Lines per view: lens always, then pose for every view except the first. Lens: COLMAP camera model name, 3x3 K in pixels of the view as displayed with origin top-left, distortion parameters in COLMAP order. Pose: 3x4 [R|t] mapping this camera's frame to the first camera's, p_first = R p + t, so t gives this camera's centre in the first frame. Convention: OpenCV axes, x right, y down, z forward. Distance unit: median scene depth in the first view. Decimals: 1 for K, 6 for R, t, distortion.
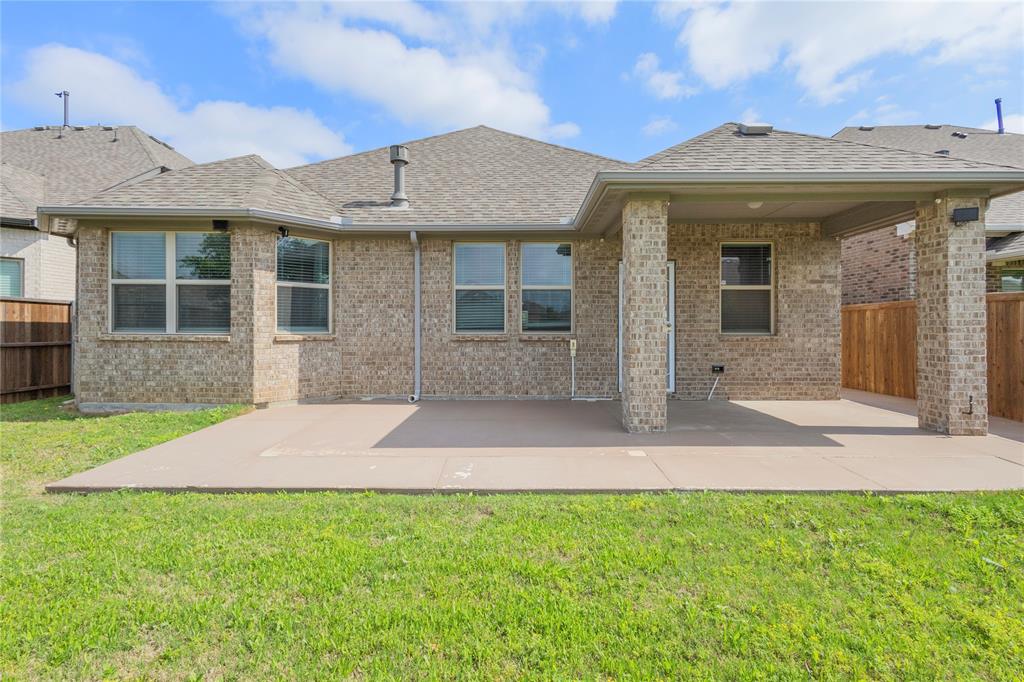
lens RADIAL K [[475.7, 0, 515.5], [0, 475.7, 325.1], [0, 0, 1]] dist [0.008187, 0.000428]
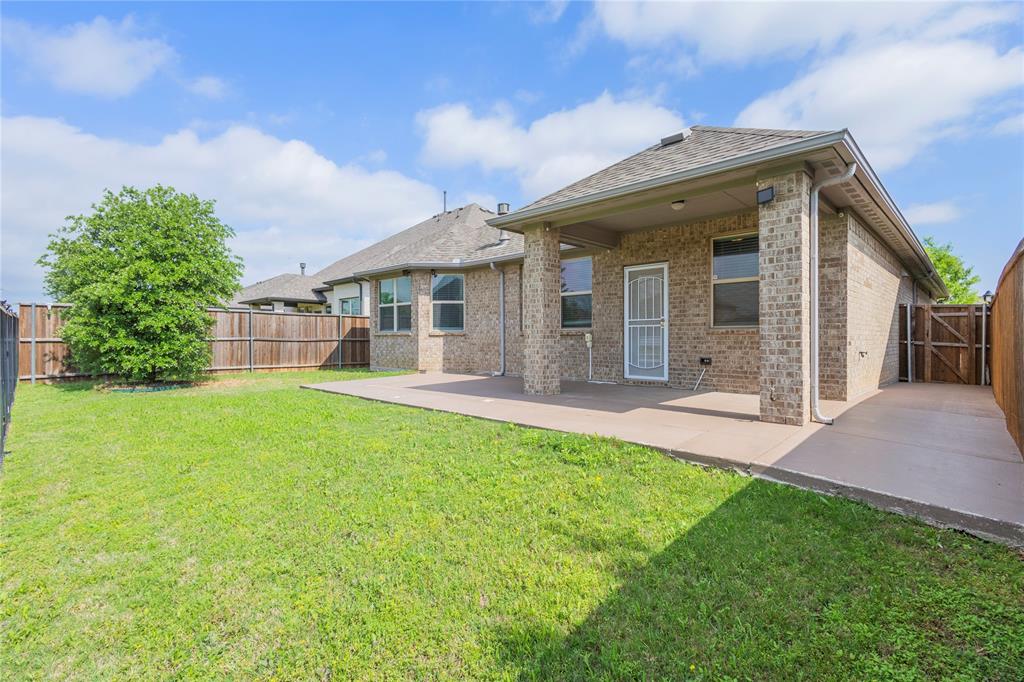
lens RADIAL K [[475.7, 0, 515.8], [0, 475.7, 341.3], [0, 0, 1]] dist [0.008187, 0.000428]
pose [[0.723791, 0.002063, -0.690016, 0.848610], [0.006654, 0.999928, 0.009969, 0.036342], [0.689987, -0.011807, 0.723725, -0.039057]]
